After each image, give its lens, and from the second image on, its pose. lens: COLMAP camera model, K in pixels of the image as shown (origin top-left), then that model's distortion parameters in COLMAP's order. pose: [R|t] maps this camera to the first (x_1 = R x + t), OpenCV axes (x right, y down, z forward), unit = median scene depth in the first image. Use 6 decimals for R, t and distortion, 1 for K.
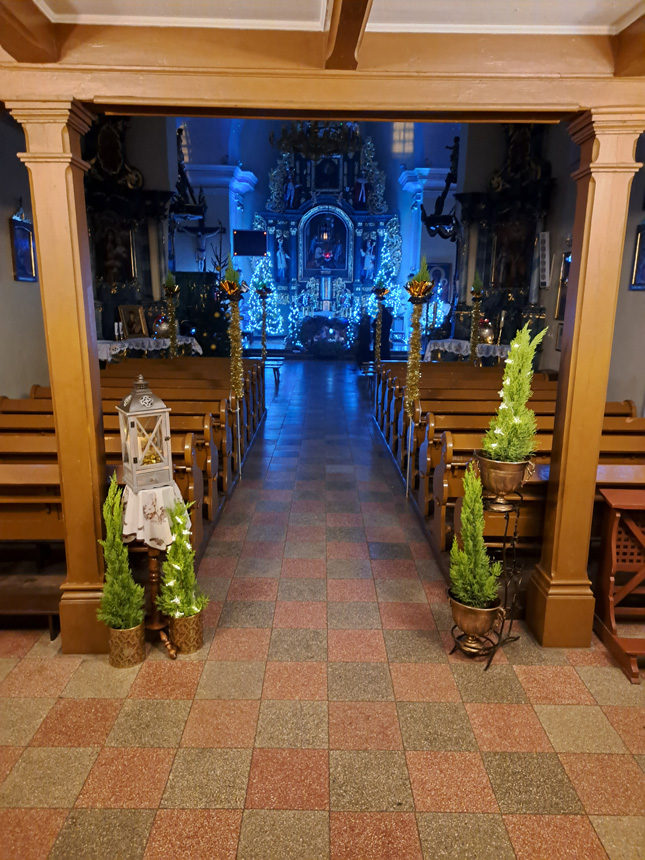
lens RADIAL K [[609.4, 0, 326.5], [0, 609.4, 433.8], [0, 0, 1]] dist [0.085901, -0.083827]
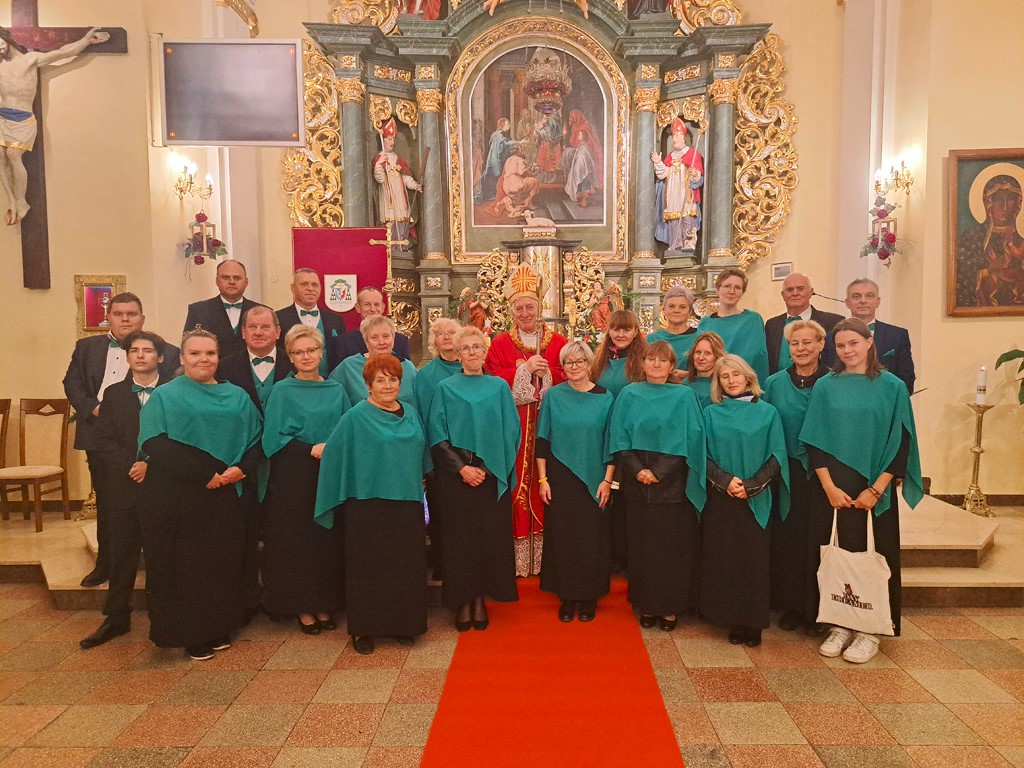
lens RADIAL K [[725.6, 0, 530.3], [0, 725.6, 393.7], [0, 0, 1]] dist [0.085901, -0.083827]
pose [[0.999576, -0.022939, -0.017940, -0.001479], [0.019741, 0.986646, -0.161676, -0.152286], [0.021410, 0.161253, 0.986681, 0.793116]]
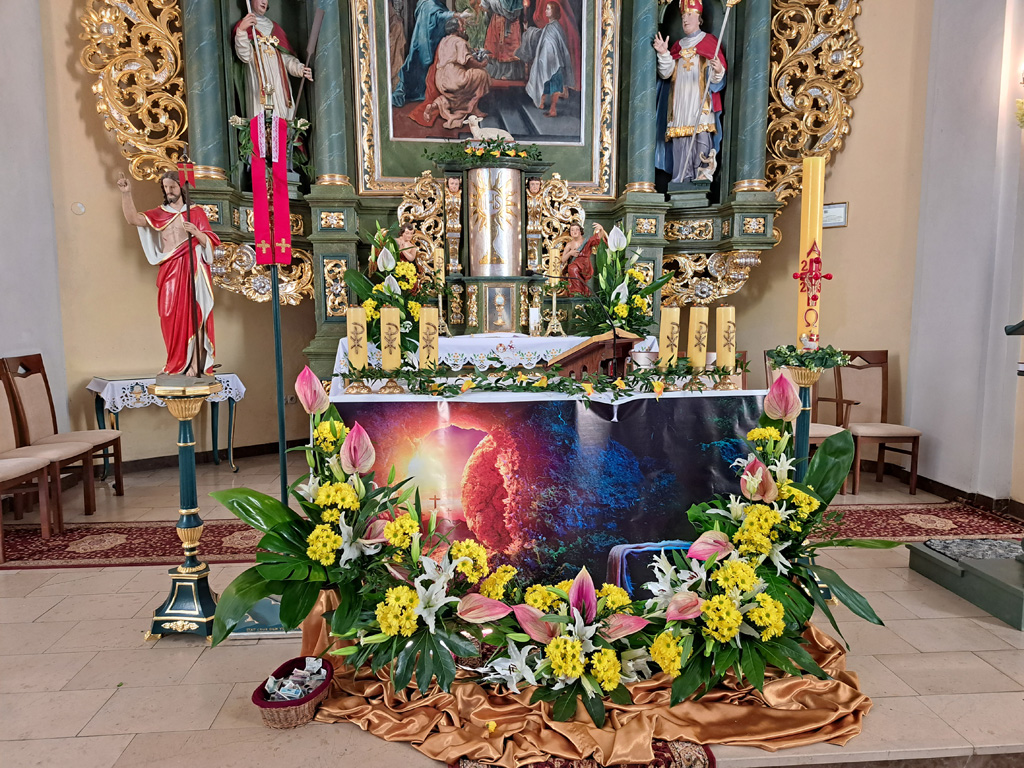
lens RADIAL K [[734.1, 0, 524.9], [0, 734.1, 394.6], [0, 0, 1]] dist [0.048201, -0.040307]
pose [[0.995494, -0.026897, 0.090926, -0.017816], [0.036824, 0.993323, -0.109330, -0.185655], [-0.087378, 0.112185, 0.989838, 0.920703]]
